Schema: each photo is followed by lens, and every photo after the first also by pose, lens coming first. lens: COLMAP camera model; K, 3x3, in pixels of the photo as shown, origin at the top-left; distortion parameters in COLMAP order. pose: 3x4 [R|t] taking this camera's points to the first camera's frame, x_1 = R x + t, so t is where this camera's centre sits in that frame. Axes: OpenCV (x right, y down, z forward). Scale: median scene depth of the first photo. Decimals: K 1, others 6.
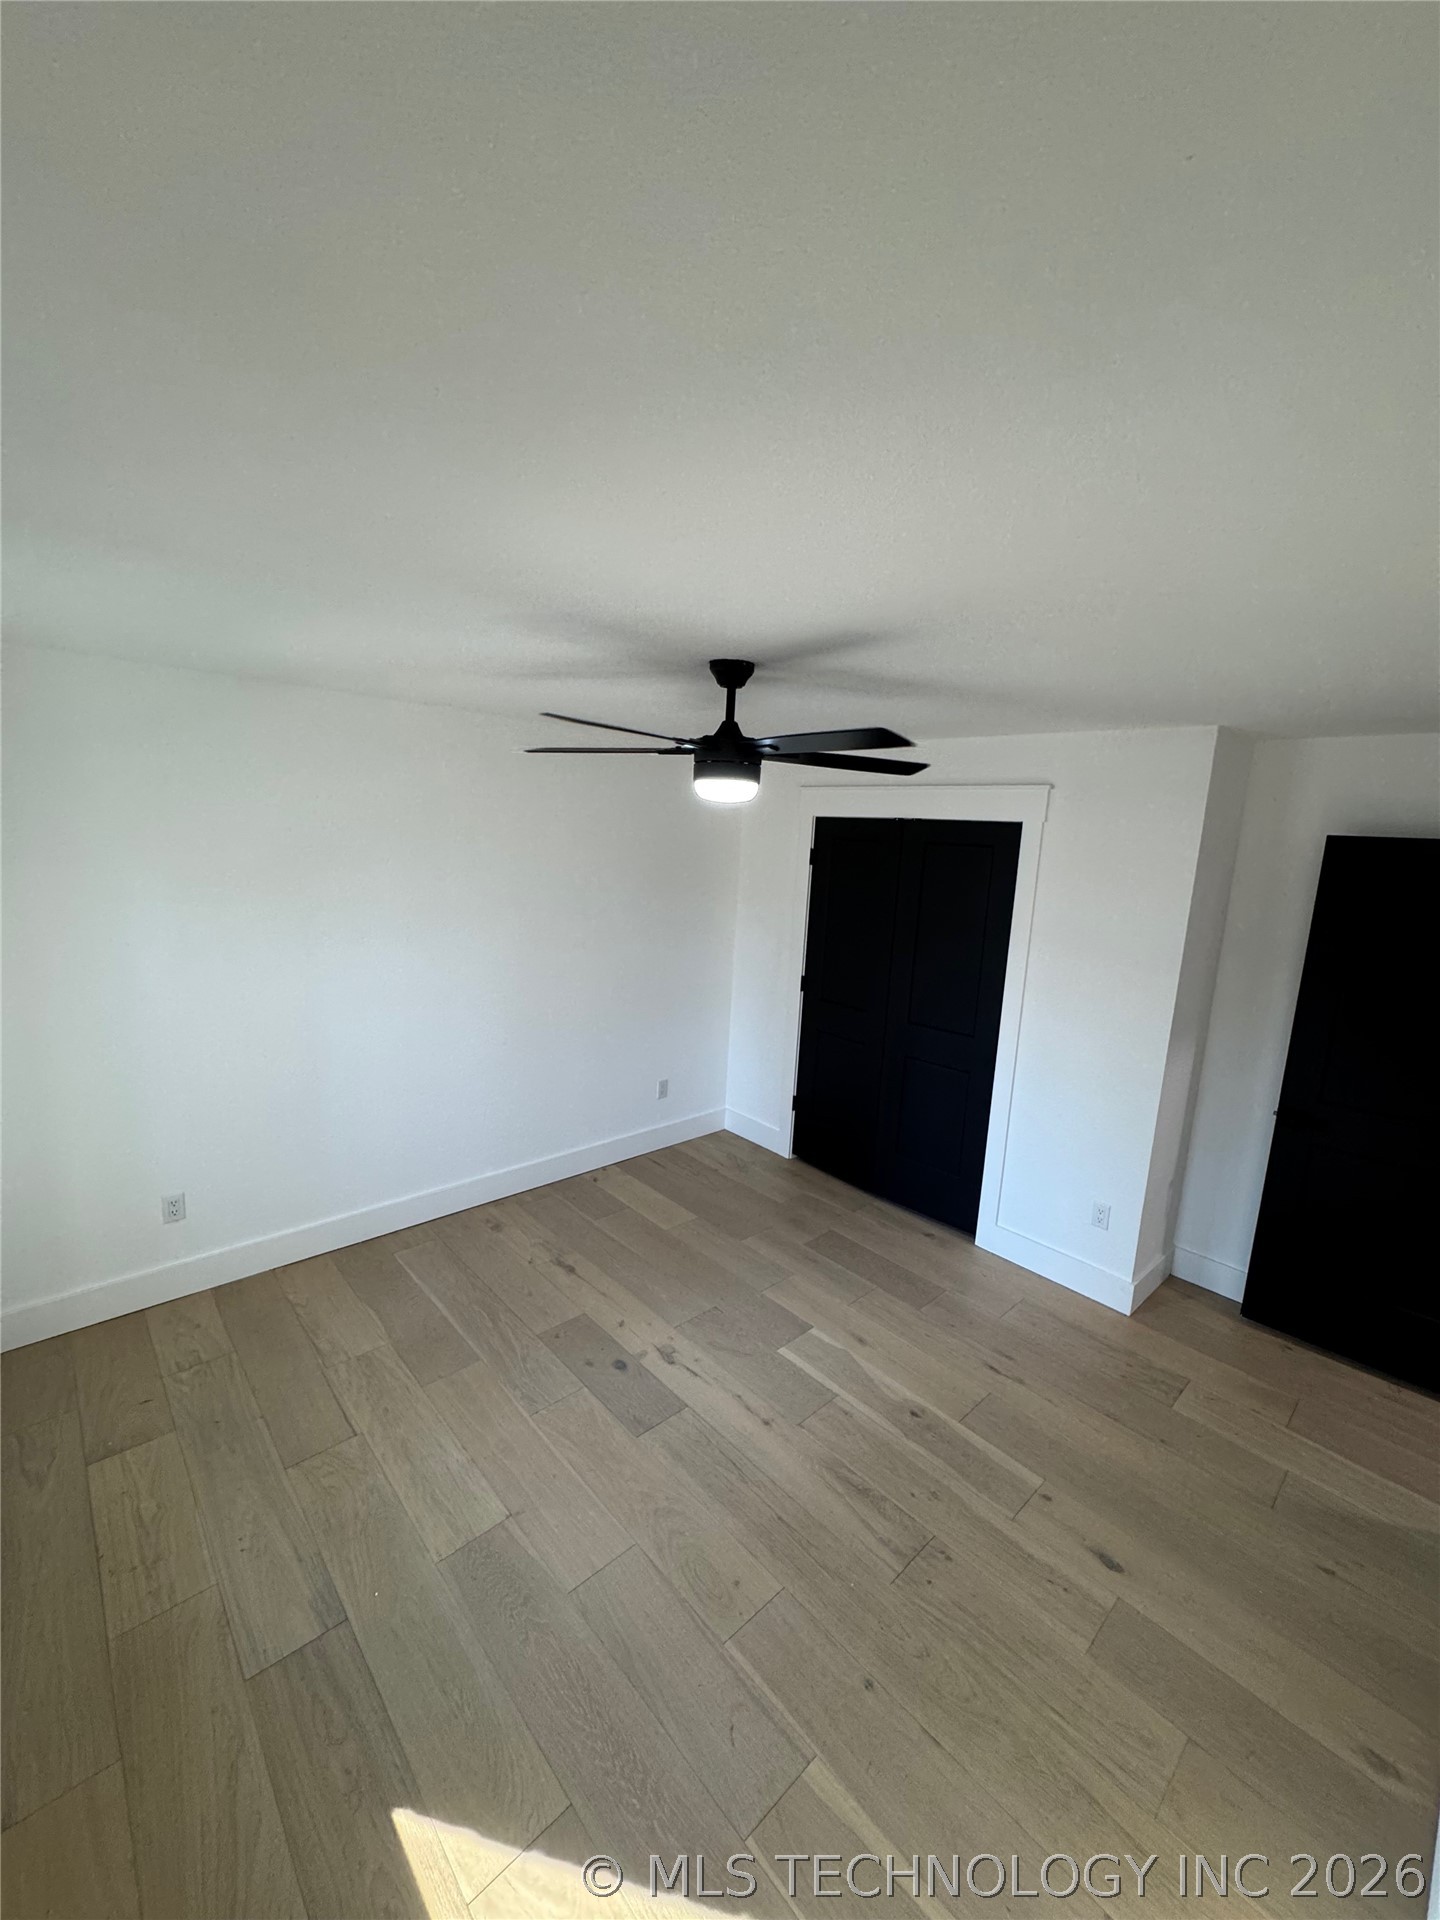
lens RADIAL K [[764.4, 0, 729.9], [0, 764.4, 964.6], [0, 0, 1]] dist [-0.002137, -0.000071]
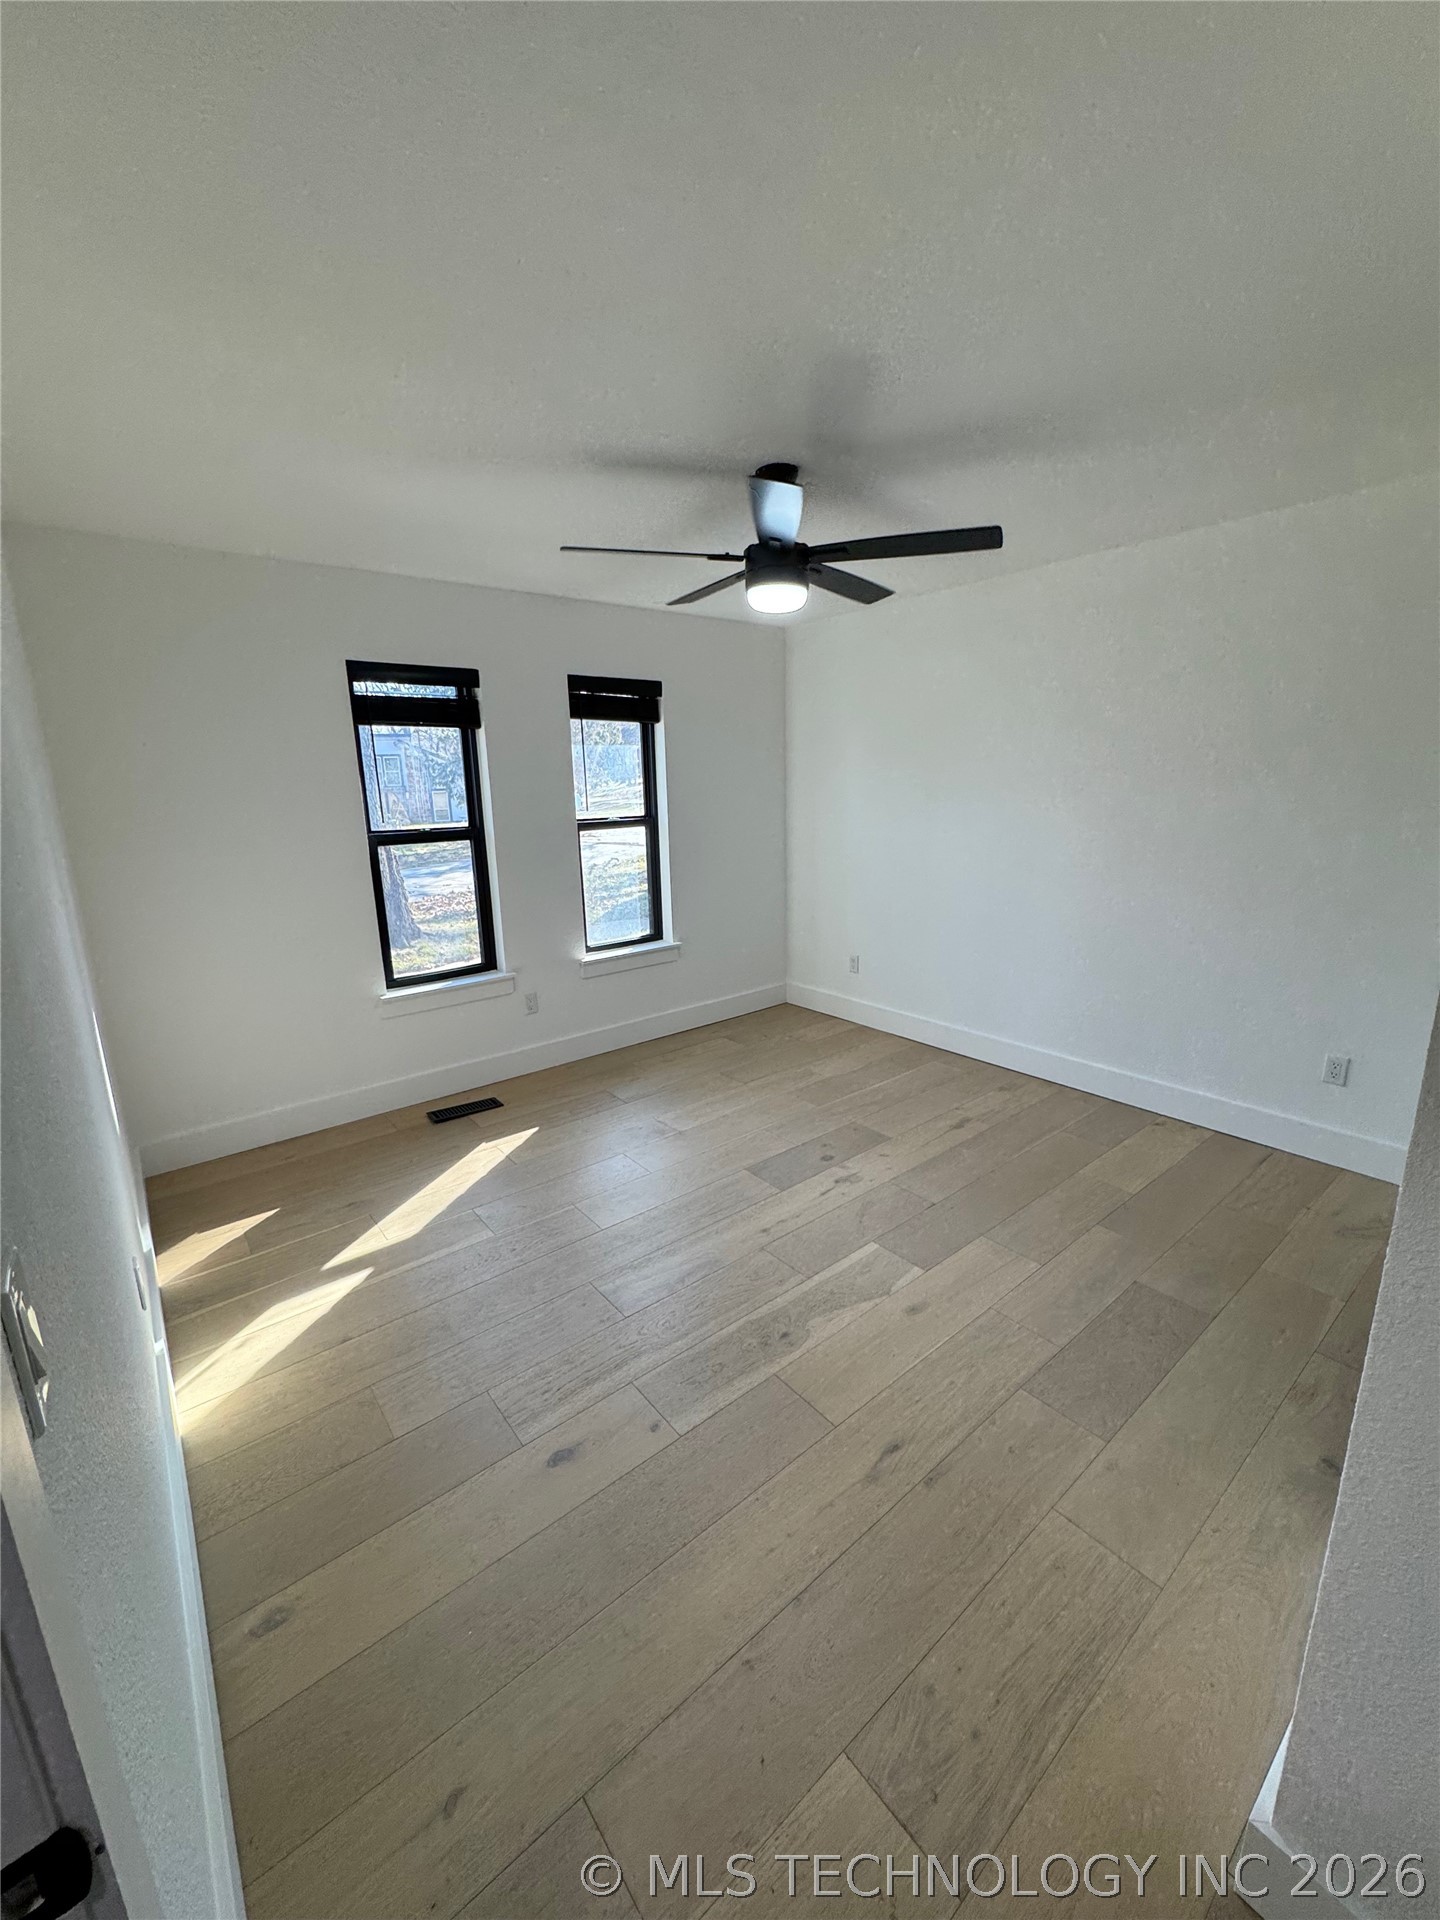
lens RADIAL K [[764.4, 0, 730.0], [0, 764.4, 954.0], [0, 0, 1]] dist [-0.002137, -0.000071]
pose [[-0.066845, 0.174652, -0.982359, 0.898691], [-0.150259, 0.971570, 0.182958, 0.046126], [0.986384, 0.159838, -0.038702, 0.833618]]
